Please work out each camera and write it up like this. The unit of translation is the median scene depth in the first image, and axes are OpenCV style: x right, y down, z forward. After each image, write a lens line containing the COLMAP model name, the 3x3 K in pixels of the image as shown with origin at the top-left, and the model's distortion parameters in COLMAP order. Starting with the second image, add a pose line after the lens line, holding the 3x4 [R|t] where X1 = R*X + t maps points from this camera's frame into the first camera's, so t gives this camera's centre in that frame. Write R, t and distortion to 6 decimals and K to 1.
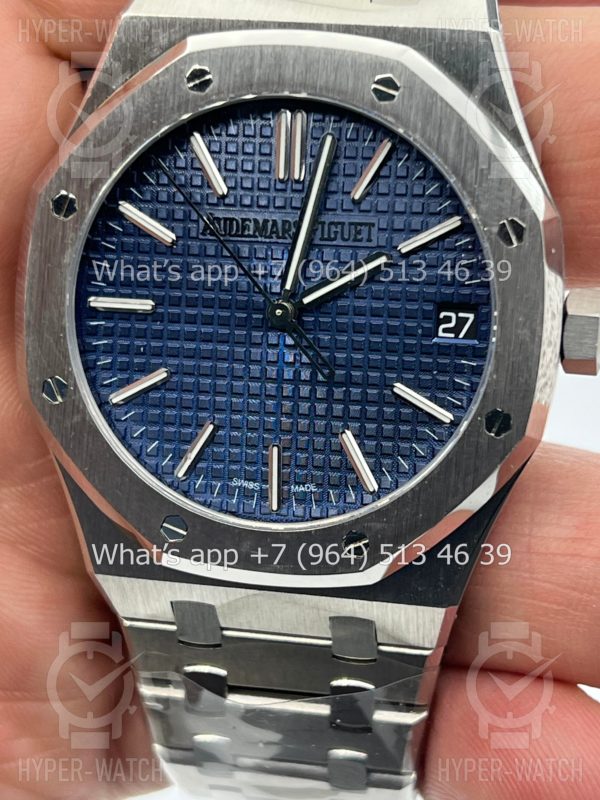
lens RADIAL K [[1869.4, 0, 298.4], [0, 1869.4, 397.1], [0, 0, 1]] dist [0.270292, 0.000000]
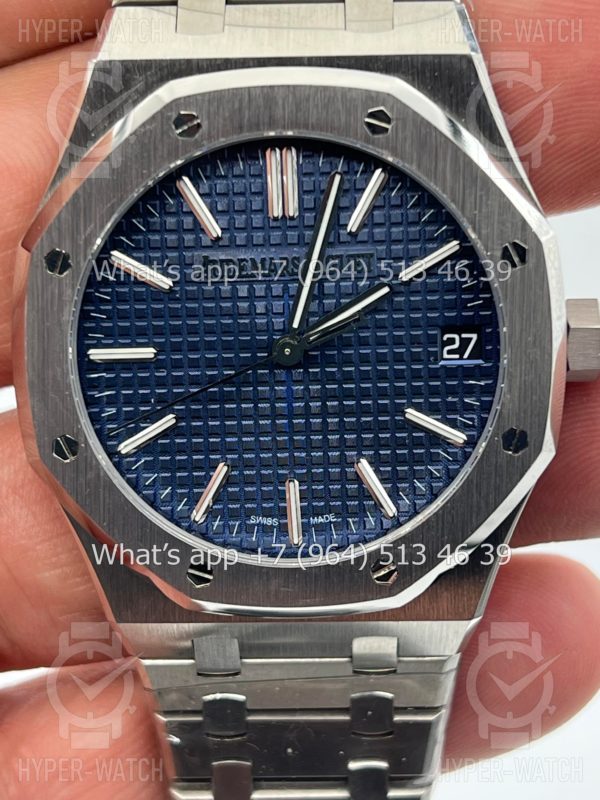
lens RADIAL K [[1869.4, 0, 299.7], [0, 1869.4, 398.9], [0, 0, 1]] dist [0.270292, 0.000000]
pose [[0.985289, -0.101569, 0.137441, -0.141970], [0.091372, 0.992711, 0.078585, -0.096419], [-0.144422, -0.064871, 0.987388, 0.008929]]
